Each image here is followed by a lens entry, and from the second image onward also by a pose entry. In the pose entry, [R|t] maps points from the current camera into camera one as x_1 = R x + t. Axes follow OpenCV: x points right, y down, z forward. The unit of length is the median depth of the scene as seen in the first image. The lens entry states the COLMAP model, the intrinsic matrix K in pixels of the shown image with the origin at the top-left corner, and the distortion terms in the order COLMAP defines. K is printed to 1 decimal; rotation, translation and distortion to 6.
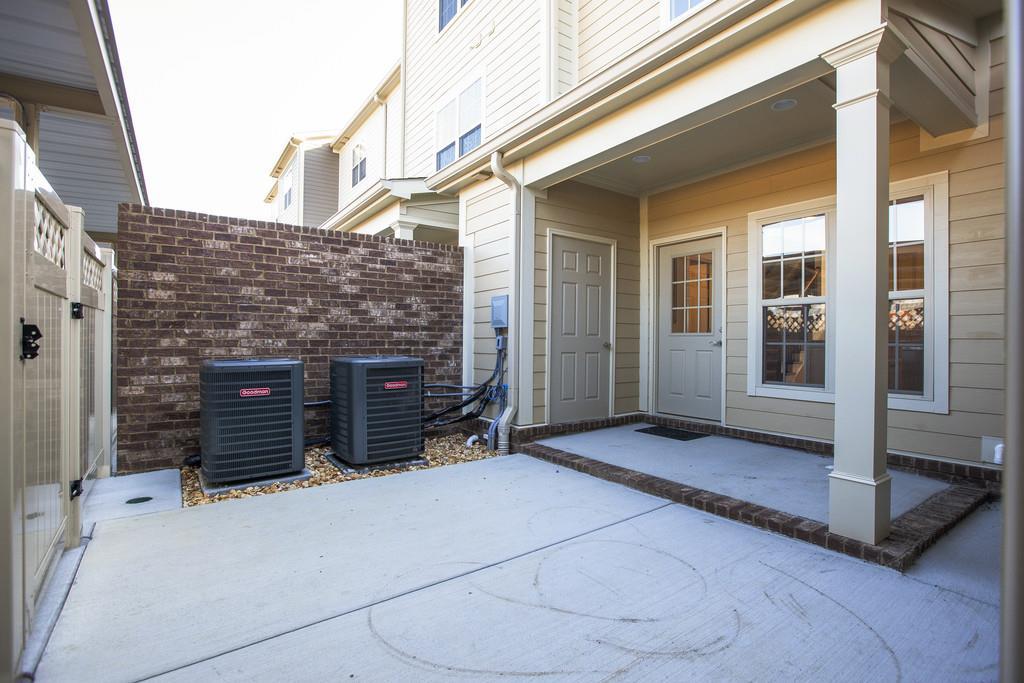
lens RADIAL K [[478.6, 0, 514.1], [0, 478.6, 339.4], [0, 0, 1]] dist [-0.006498, -0.000365]
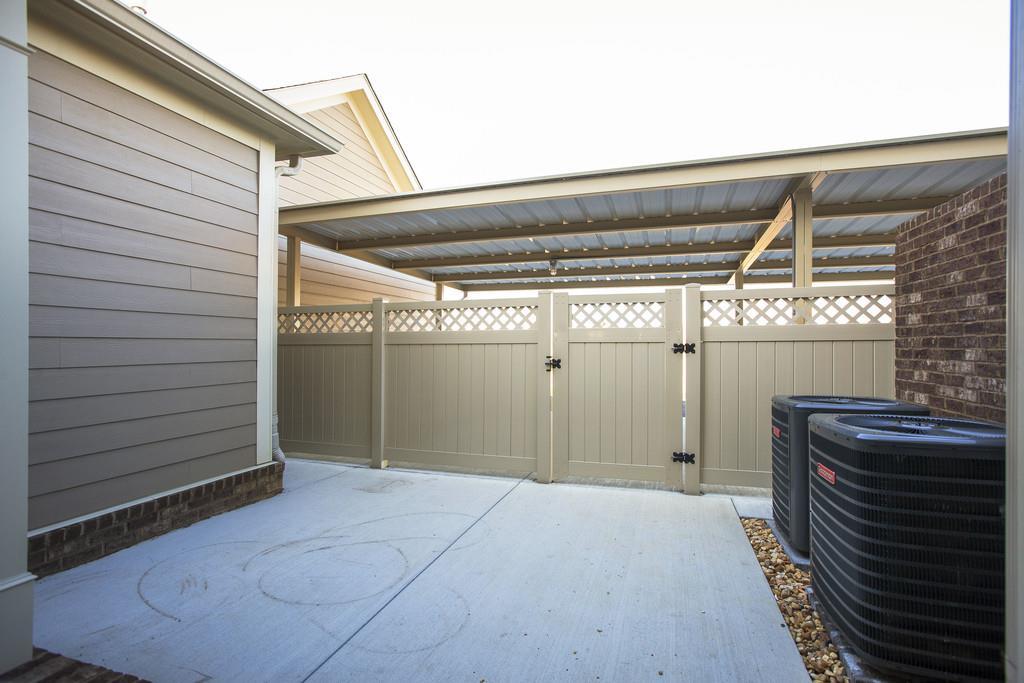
lens RADIAL K [[478.6, 0, 531.3], [0, 478.6, 345.9], [0, 0, 1]] dist [-0.006498, -0.000365]
pose [[-0.774585, -0.007964, -0.632420, 0.311412], [-0.008406, 0.999962, -0.002297, -0.035942], [0.632415, 0.003537, -0.774622, 1.153022]]
